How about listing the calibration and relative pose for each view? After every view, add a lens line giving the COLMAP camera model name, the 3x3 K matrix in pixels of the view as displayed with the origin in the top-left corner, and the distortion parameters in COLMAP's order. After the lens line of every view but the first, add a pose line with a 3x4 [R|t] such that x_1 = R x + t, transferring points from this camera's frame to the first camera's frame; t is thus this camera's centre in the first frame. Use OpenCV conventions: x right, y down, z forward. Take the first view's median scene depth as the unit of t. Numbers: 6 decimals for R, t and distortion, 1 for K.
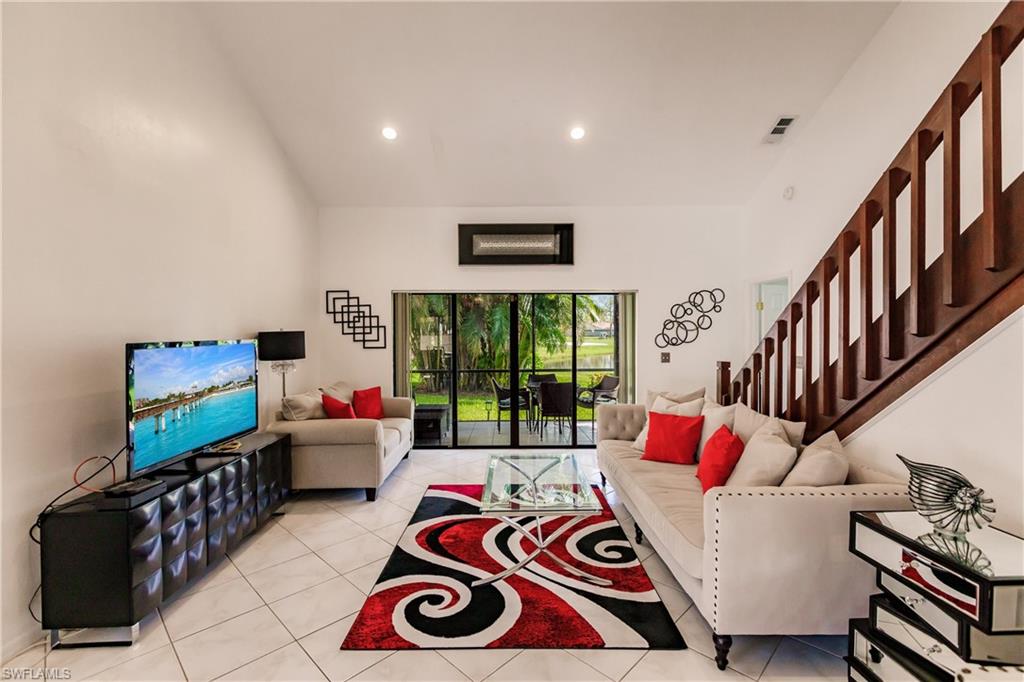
lens RADIAL K [[452.8, 0, 507.9], [0, 452.8, 337.5], [0, 0, 1]] dist [0.005946, -0.001286]
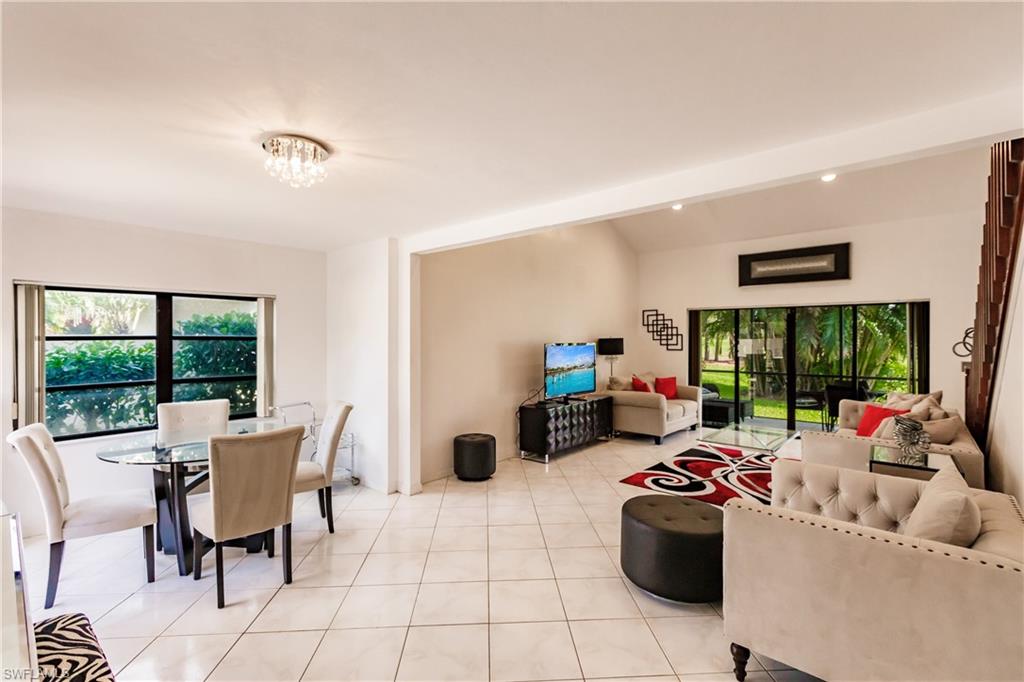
lens RADIAL K [[452.8, 0, 518.2], [0, 452.8, 341.2], [0, 0, 1]] dist [0.005946, -0.001286]
pose [[0.751030, 0.010068, -0.660192, 0.400026], [-0.010120, 0.999942, 0.003737, -0.006399], [0.660191, 0.003875, 0.751088, -0.556459]]
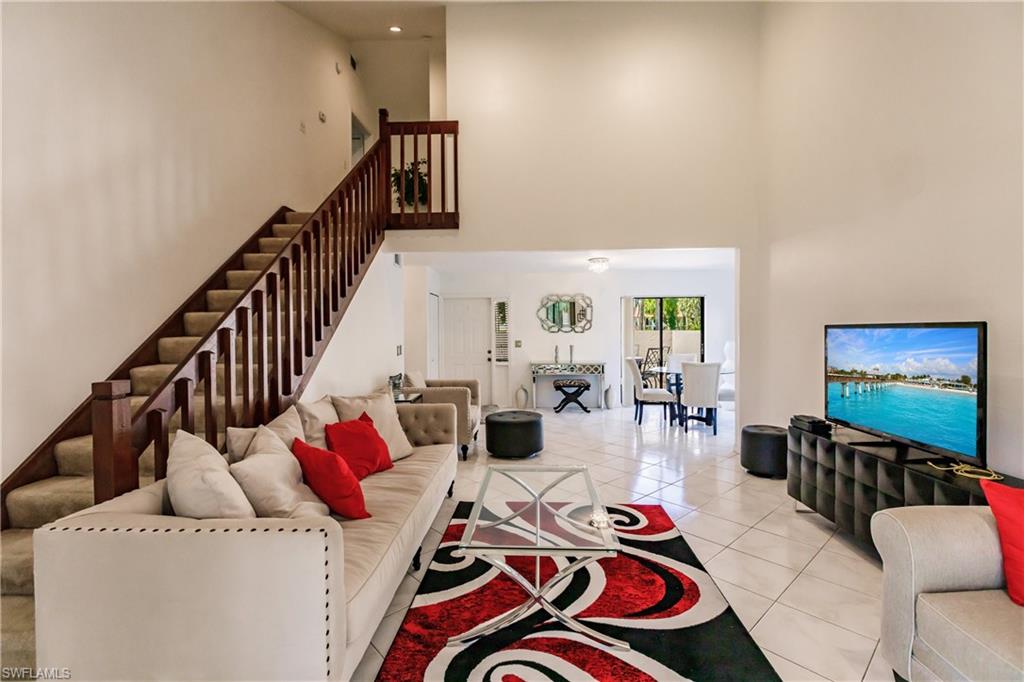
lens RADIAL K [[452.8, 0, 516.2], [0, 452.8, 332.9], [0, 0, 1]] dist [0.005946, -0.001286]
pose [[-0.998118, 0.016705, 0.058996, 0.038367], [0.016890, 0.999854, 0.002636, 0.008542], [-0.058944, 0.003628, -0.998255, 1.511730]]
